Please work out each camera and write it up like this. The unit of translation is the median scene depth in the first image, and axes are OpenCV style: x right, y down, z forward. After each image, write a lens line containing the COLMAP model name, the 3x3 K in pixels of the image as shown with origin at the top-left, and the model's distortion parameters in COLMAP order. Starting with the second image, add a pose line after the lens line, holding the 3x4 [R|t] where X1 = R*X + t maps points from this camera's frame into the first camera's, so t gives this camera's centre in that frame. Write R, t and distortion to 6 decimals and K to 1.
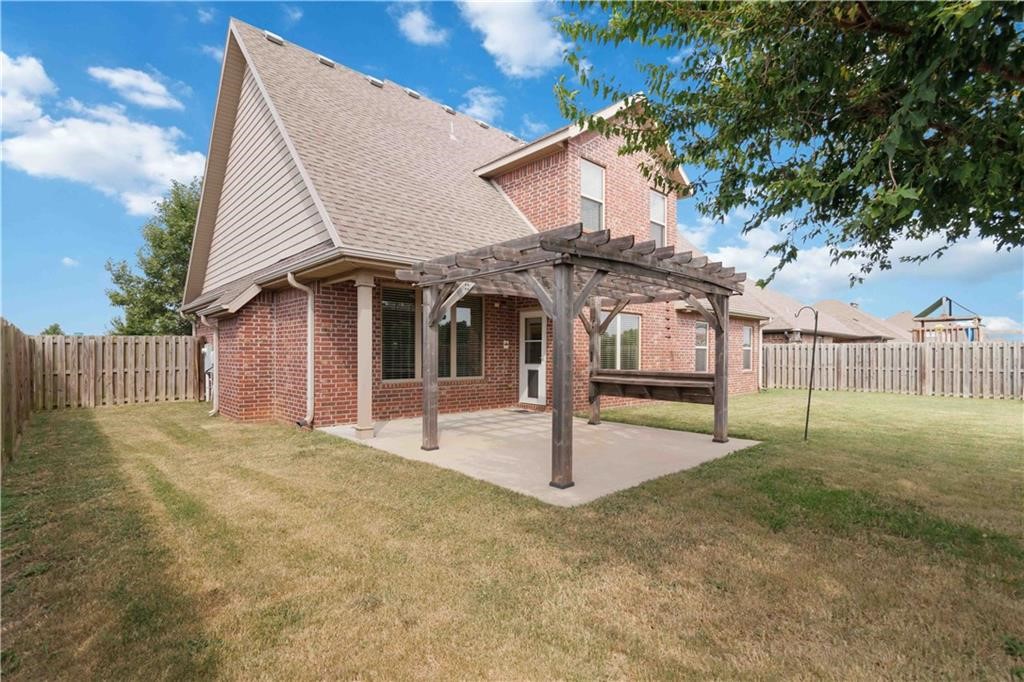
lens RADIAL K [[475.6, 0, 538.4], [0, 475.6, 357.5], [0, 0, 1]] dist [0.001275, 0.000091]
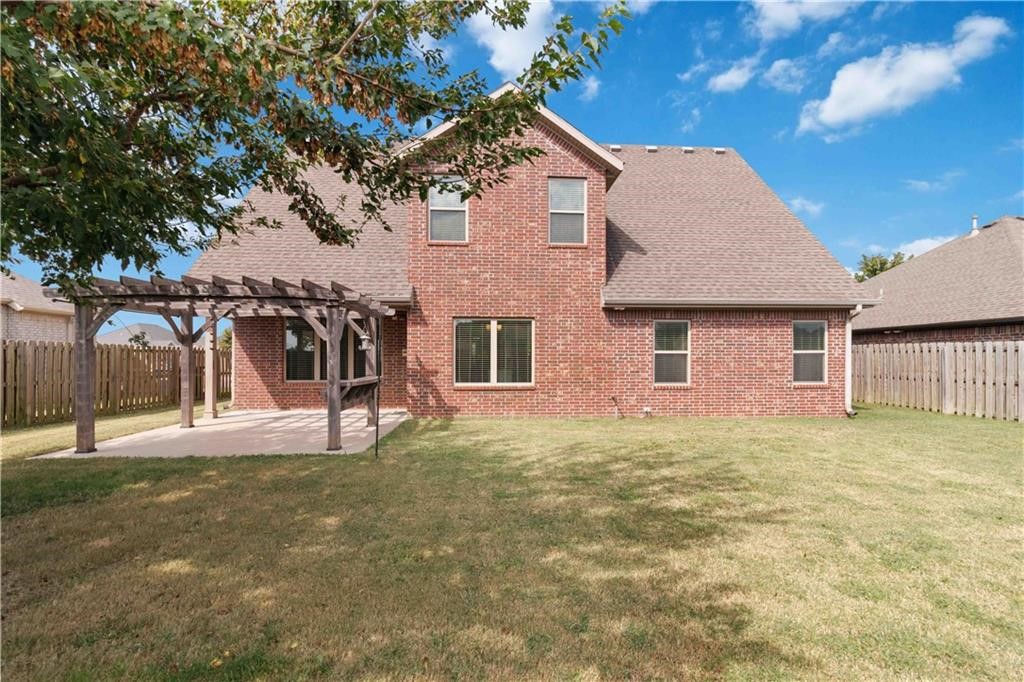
lens RADIAL K [[475.6, 0, 519.9], [0, 475.6, 359.0], [0, 0, 1]] dist [0.001275, 0.000091]
pose [[0.770862, -0.004336, -0.636988, 0.716114], [-0.000515, 0.999972, -0.007430, -0.003520], [0.637002, 0.006056, 0.770838, 0.250162]]
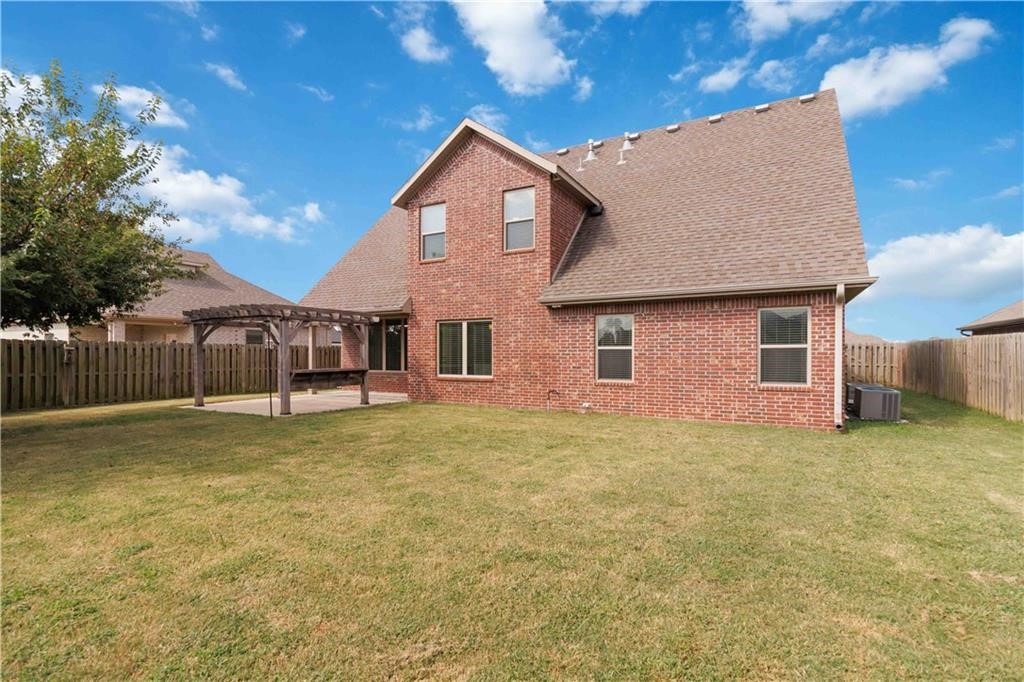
lens RADIAL K [[475.6, 0, 520.6], [0, 475.6, 355.0], [0, 0, 1]] dist [0.001275, 0.000091]
pose [[0.317206, -0.002344, -0.948354, 1.121278], [-0.004418, 0.999982, -0.003949, -0.005907], [0.948346, 0.005442, 0.317190, 0.667248]]
